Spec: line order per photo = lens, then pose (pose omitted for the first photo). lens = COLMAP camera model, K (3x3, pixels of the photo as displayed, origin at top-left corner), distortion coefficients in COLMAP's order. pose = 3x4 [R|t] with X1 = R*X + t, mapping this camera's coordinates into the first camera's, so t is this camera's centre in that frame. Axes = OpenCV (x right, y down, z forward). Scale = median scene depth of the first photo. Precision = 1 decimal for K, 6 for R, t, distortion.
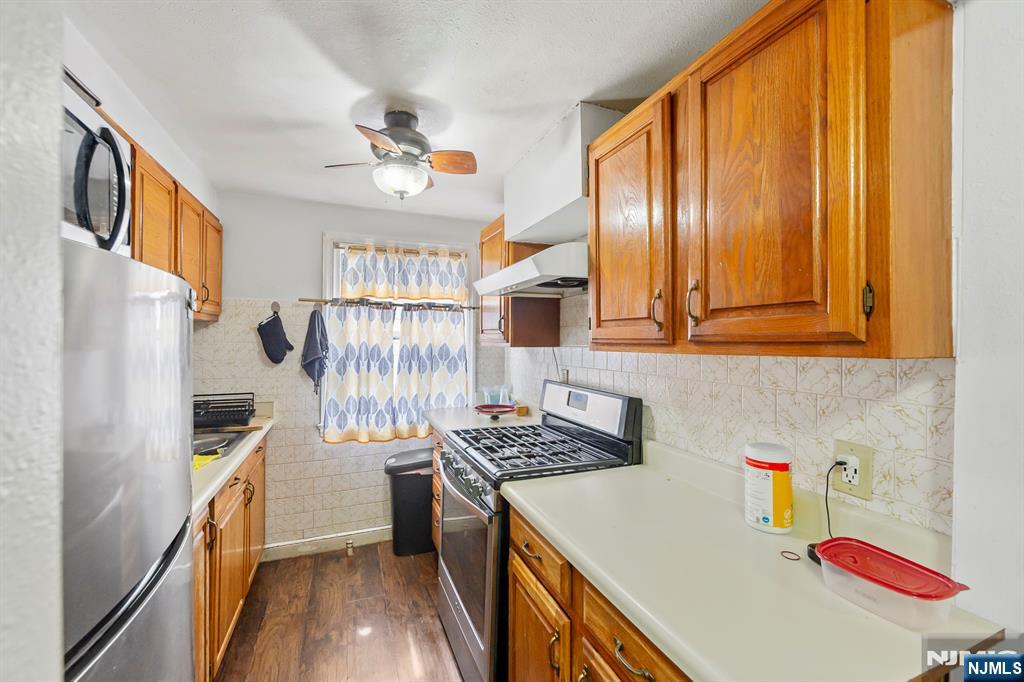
lens RADIAL K [[411.0, 0, 512.9], [0, 411.0, 340.6], [0, 0, 1]] dist [0.000760, -0.001401]
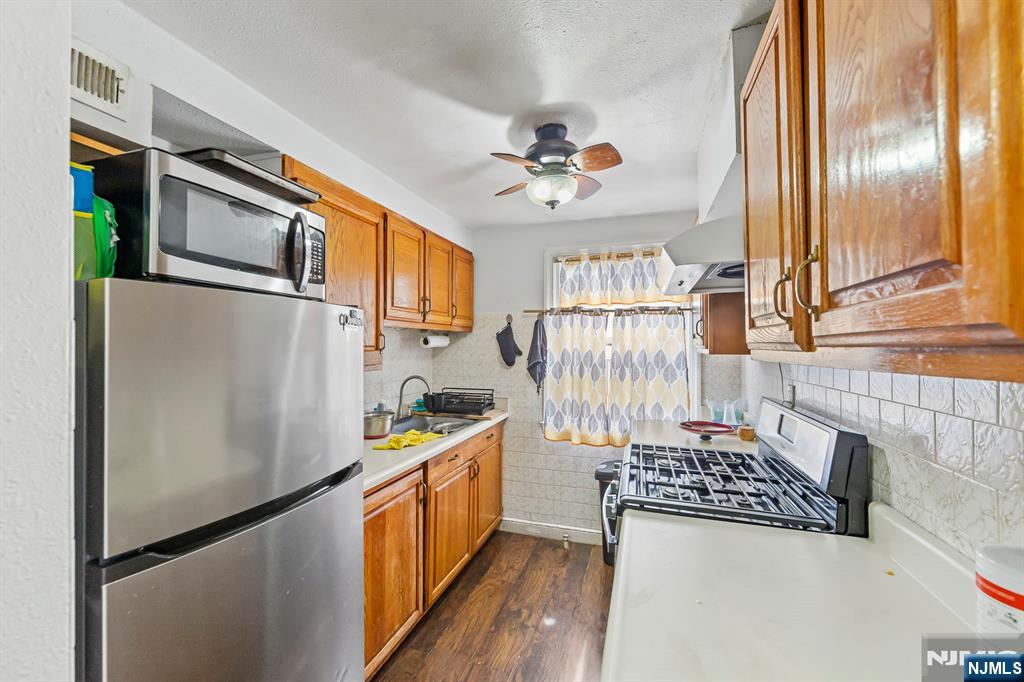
lens RADIAL K [[411.0, 0, 517.4], [0, 411.0, 341.9], [0, 0, 1]] dist [0.000760, -0.001401]
pose [[0.763615, -0.009315, -0.645605, 0.208012], [0.001183, 0.999914, -0.013028, 0.001157], [0.645671, 0.009184, 0.763560, 0.103964]]
